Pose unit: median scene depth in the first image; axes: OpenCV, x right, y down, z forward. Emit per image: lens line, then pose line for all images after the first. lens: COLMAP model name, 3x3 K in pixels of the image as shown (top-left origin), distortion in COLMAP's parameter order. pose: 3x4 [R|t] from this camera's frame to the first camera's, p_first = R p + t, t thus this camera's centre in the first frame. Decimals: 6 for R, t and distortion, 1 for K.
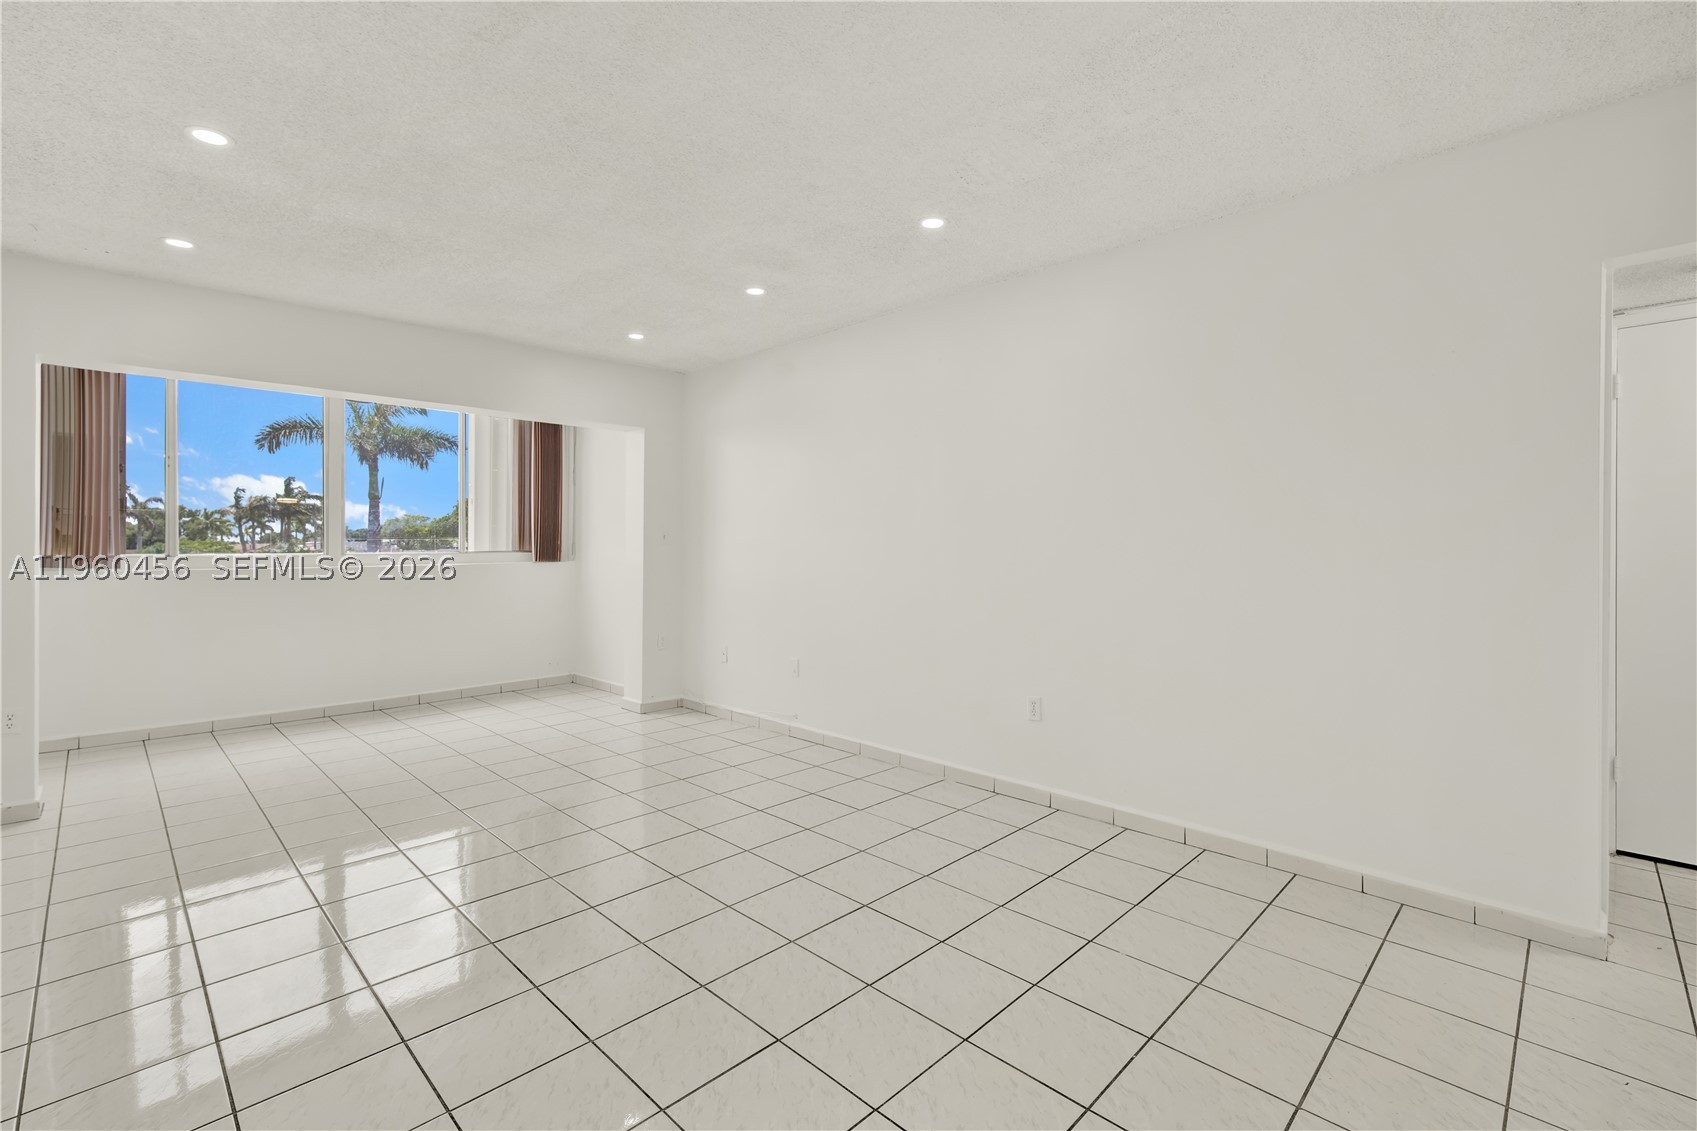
lens RADIAL K [[754.8, 0, 849.2], [0, 754.8, 548.4], [0, 0, 1]] dist [-0.001477, 0.000100]
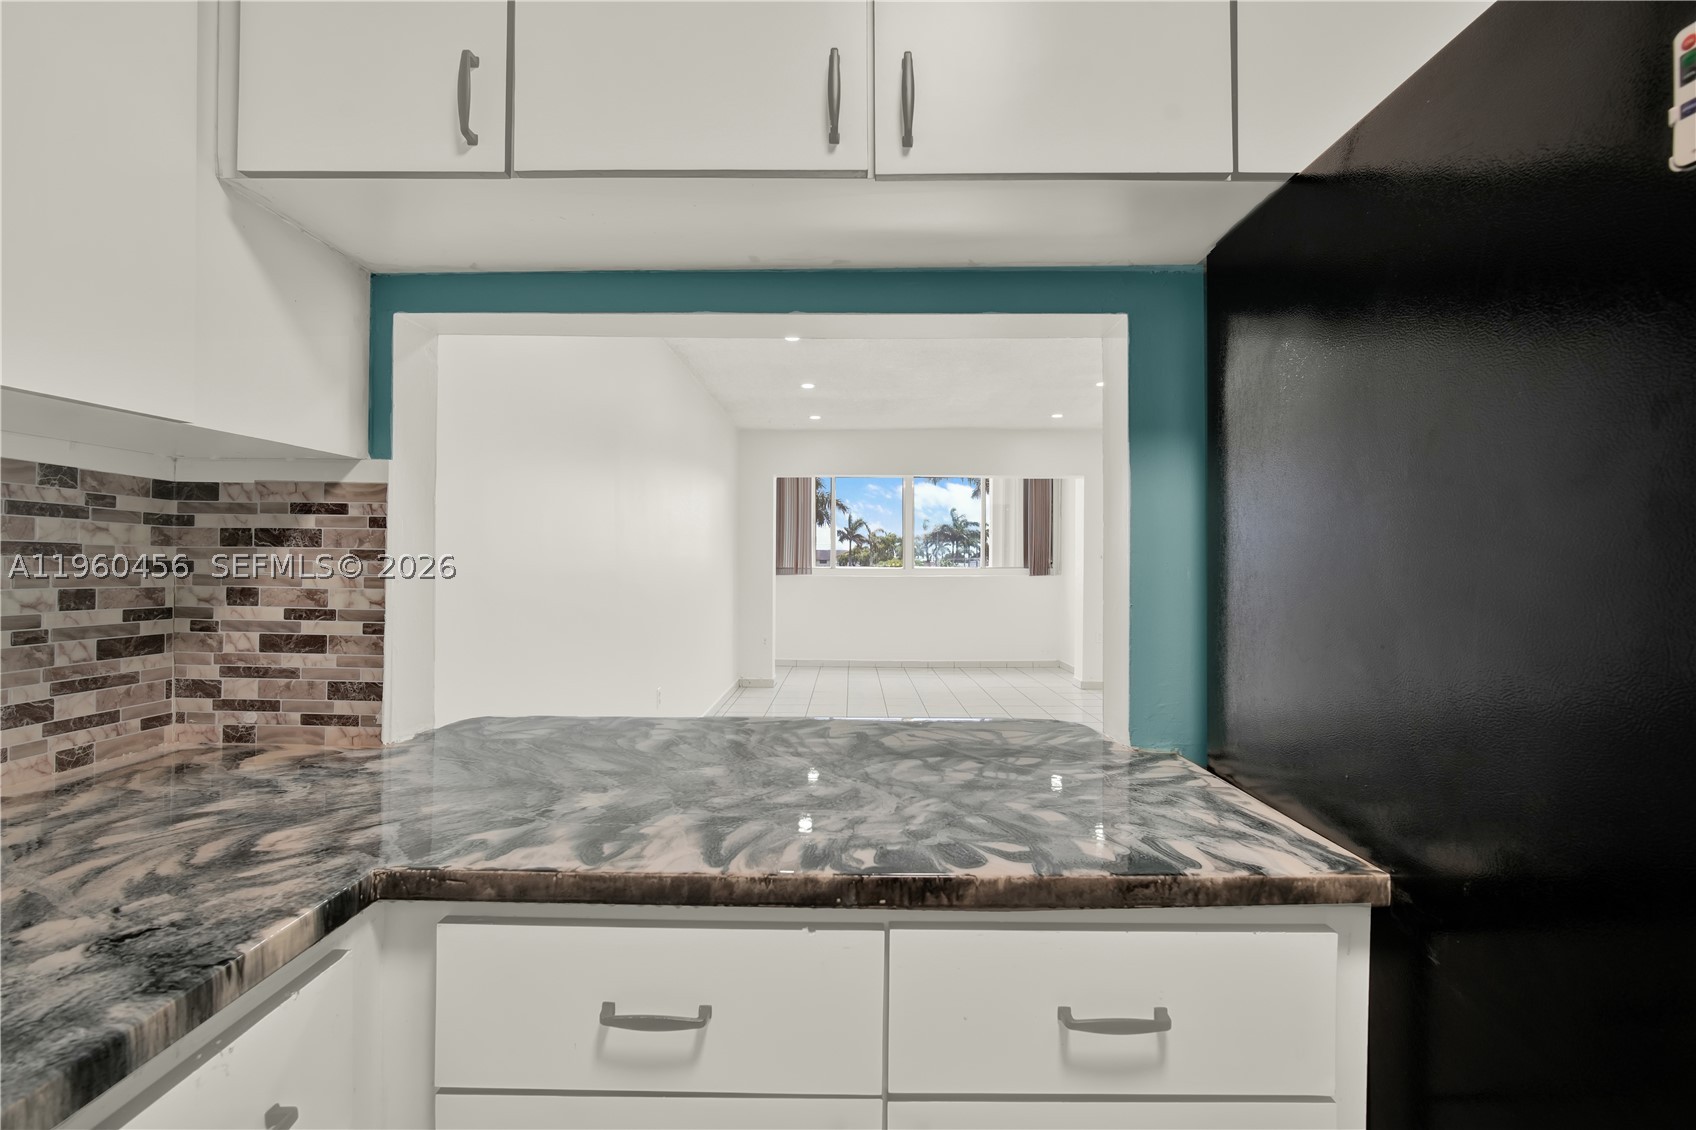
lens RADIAL K [[748.9, 0, 846.3], [0, 748.9, 550.8], [0, 0, 1]] dist [0.019929, 0.000174]
pose [[0.700914, -0.005806, -0.713222, 0.283400], [-0.010460, 0.999776, -0.018418, 0.001212], [0.713169, 0.020370, 0.700696, -0.168609]]
